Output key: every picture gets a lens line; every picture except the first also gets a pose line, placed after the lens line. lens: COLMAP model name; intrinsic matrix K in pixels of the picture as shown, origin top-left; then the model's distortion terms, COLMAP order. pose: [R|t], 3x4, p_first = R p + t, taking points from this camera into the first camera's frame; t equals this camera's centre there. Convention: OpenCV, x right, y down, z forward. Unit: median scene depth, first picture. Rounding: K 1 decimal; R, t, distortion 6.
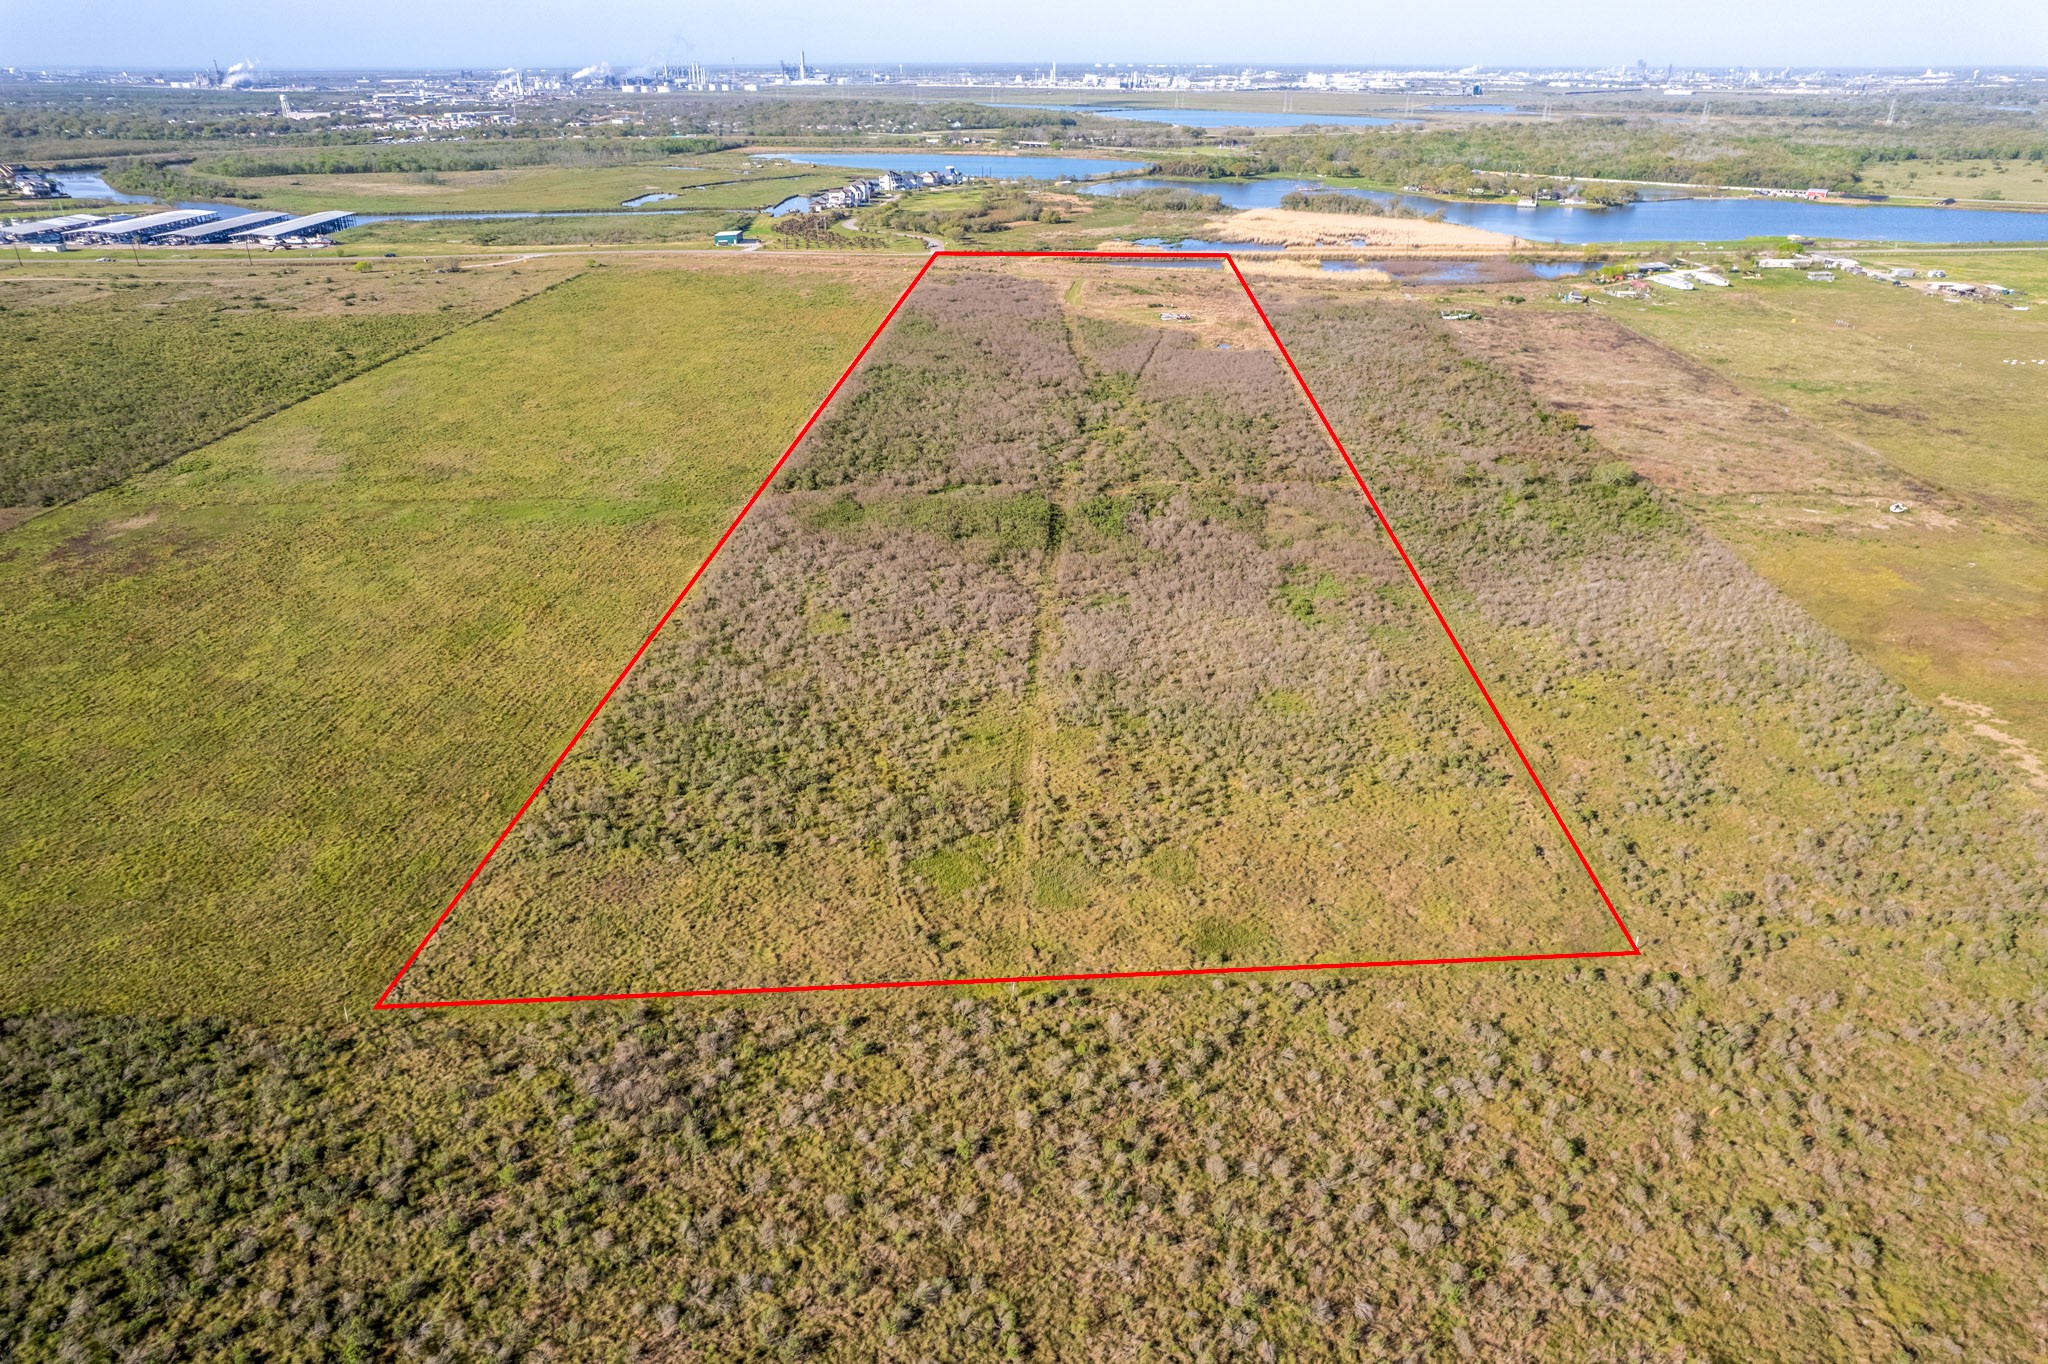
lens RADIAL K [[1313.9, 0, 1022.7], [0, 1313.9, 684.4], [0, 0, 1]] dist [-0.079608, 0.072781]
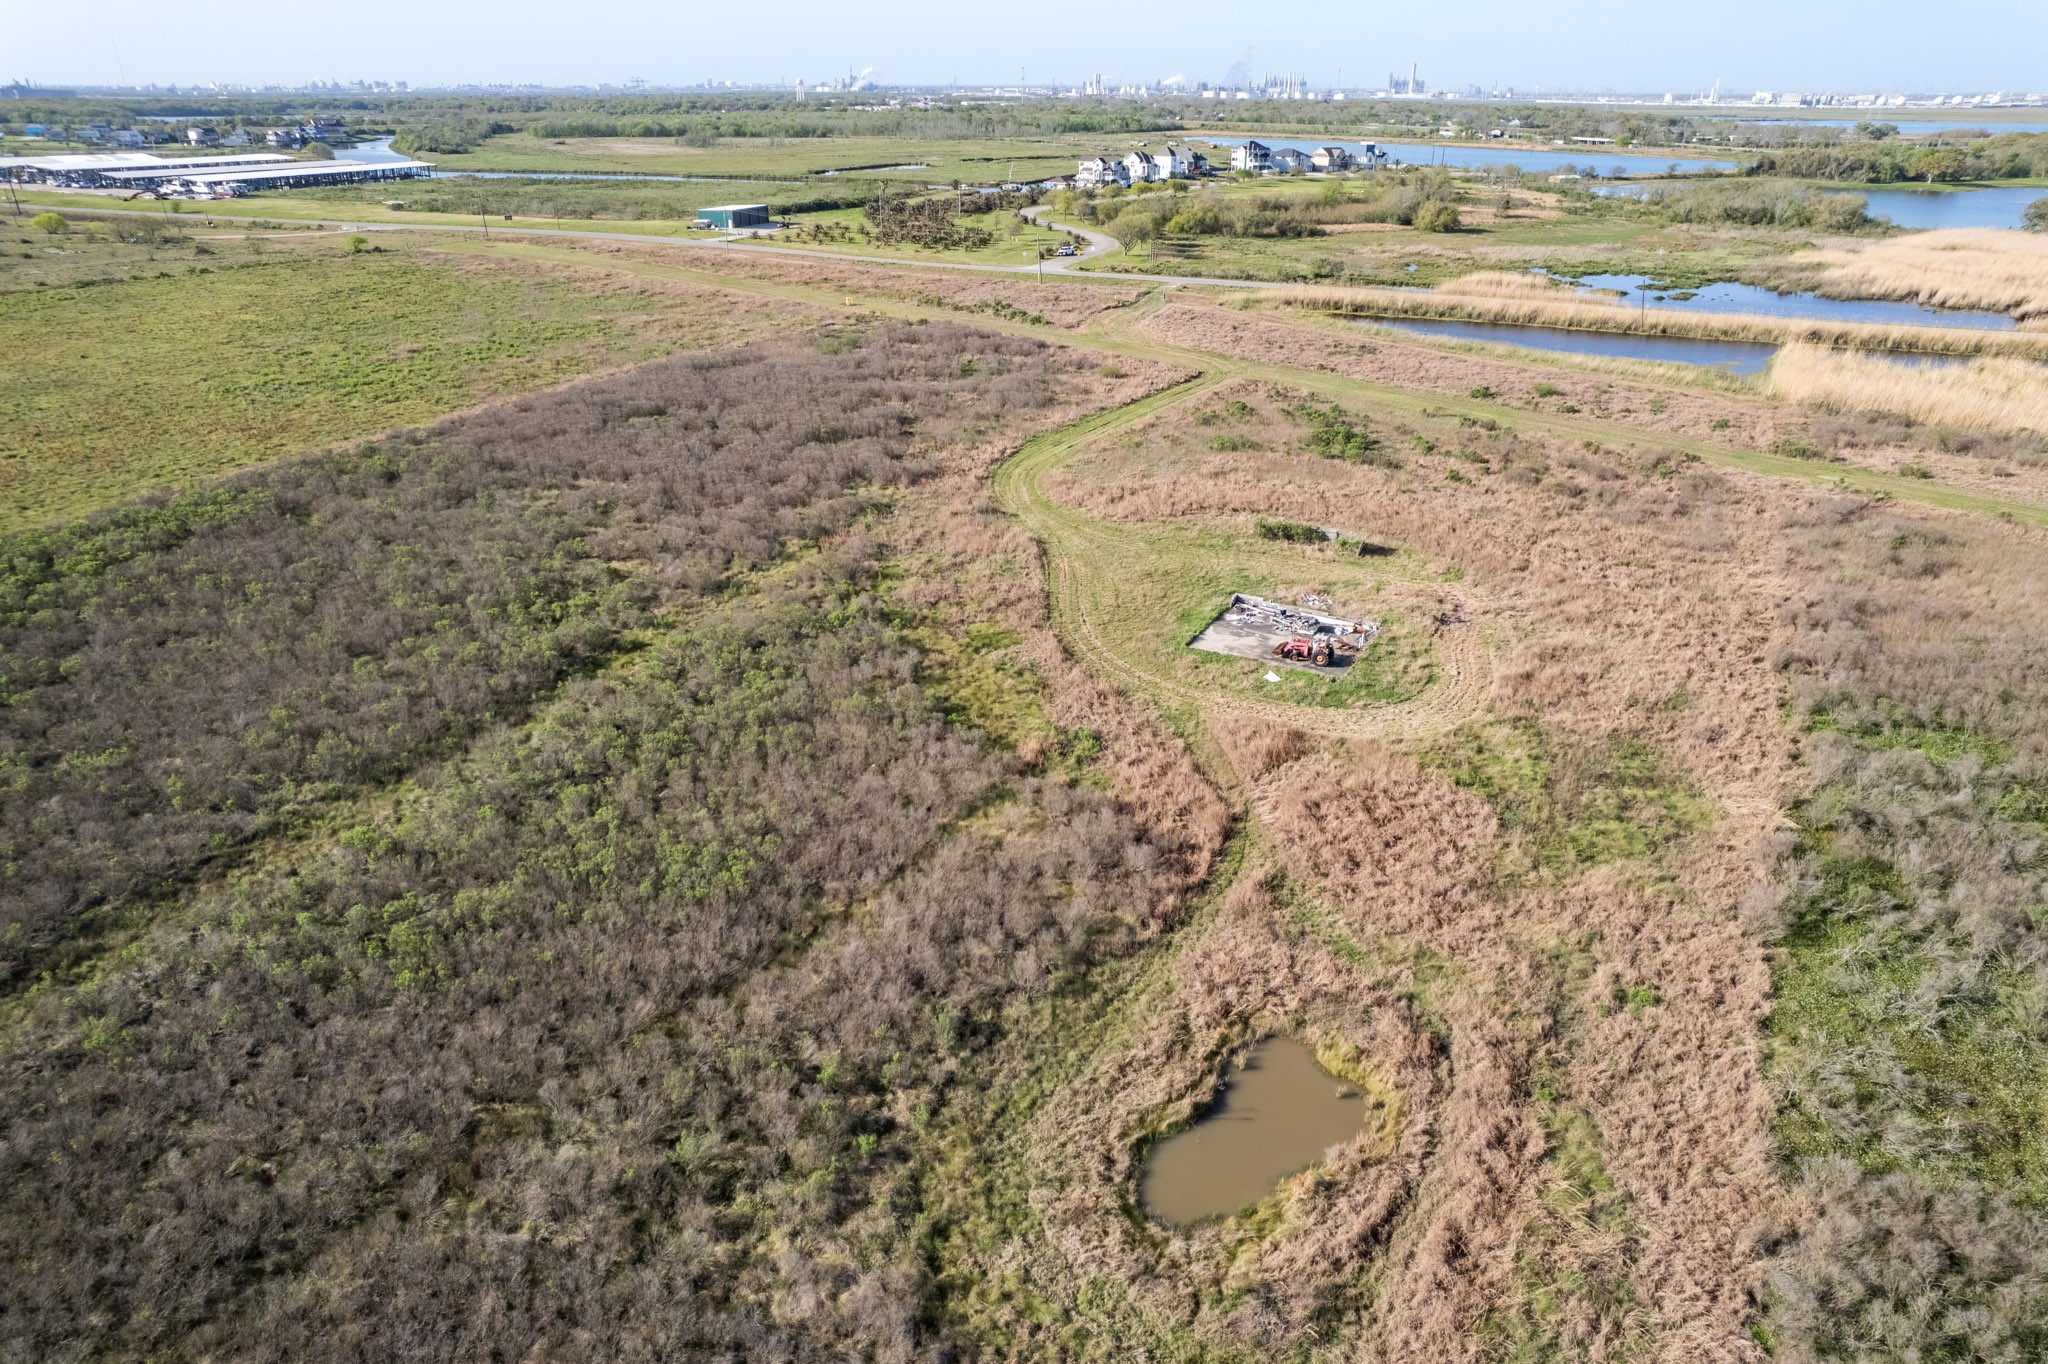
lens RADIAL K [[1307.5, 0, 1022.6], [0, 1307.5, 690.3], [0, 0, 1]] dist [-0.081813, 0.076075]
pose [[0.900782, 0.188333, -0.391308, 0.302554], [-0.192985, 0.980808, 0.027806, -0.518345], [0.389035, 0.050470, 0.919839, 1.543719]]
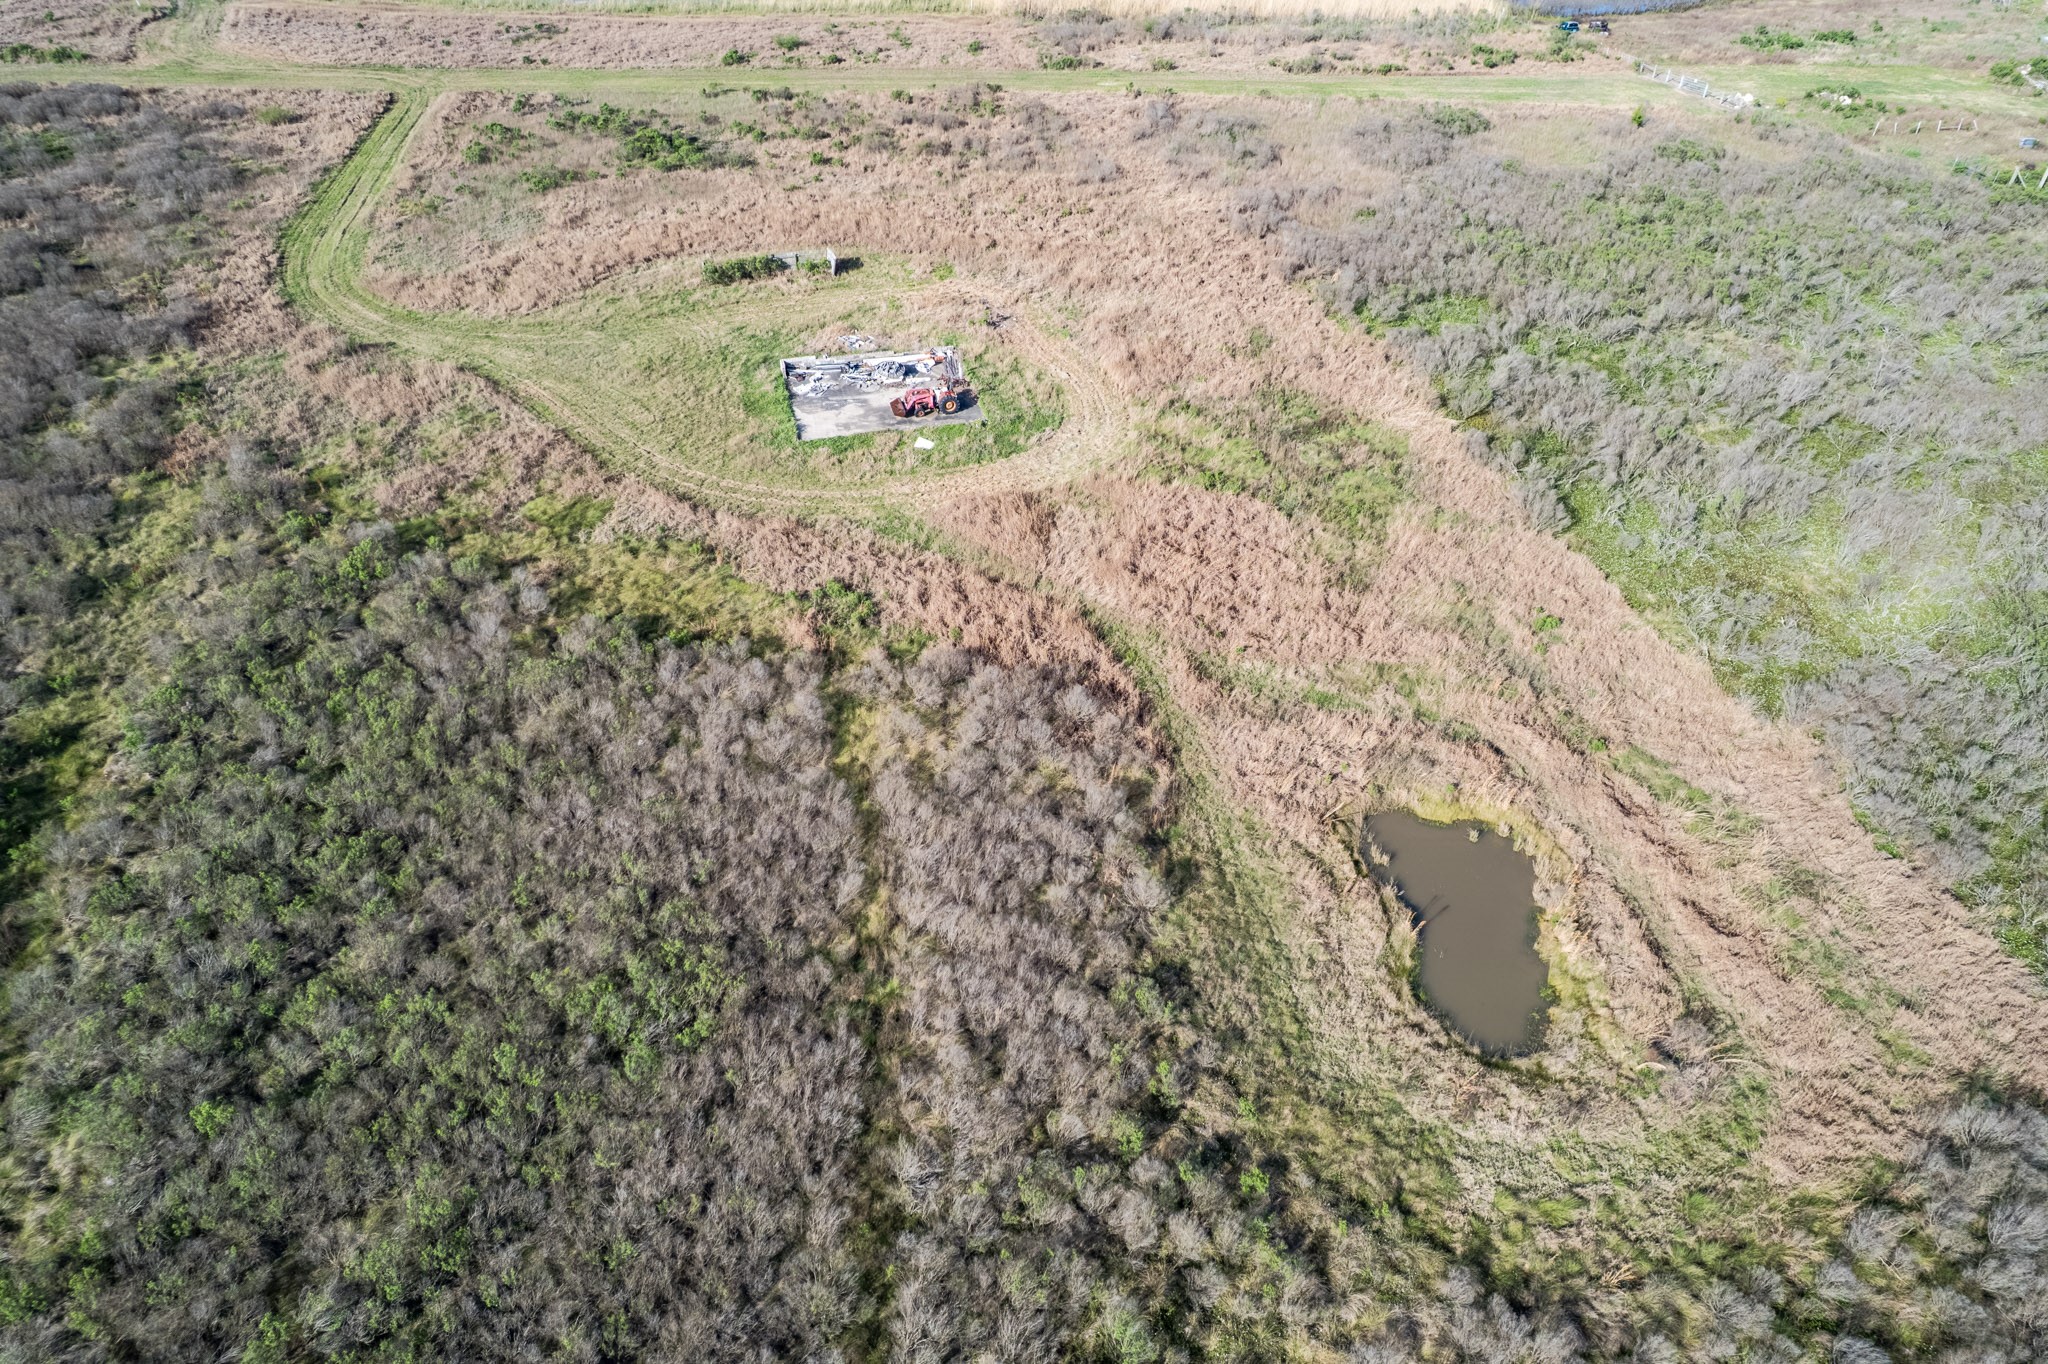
lens RADIAL K [[1307.5, 0, 1022.6], [0, 1307.5, 690.3], [0, 0, 1]] dist [-0.081813, 0.076075]
pose [[0.957481, -0.178162, 0.226909, 0.171672], [0.122856, 0.963449, 0.238061, -0.538474], [-0.261029, -0.200062, 0.944372, 1.586897]]
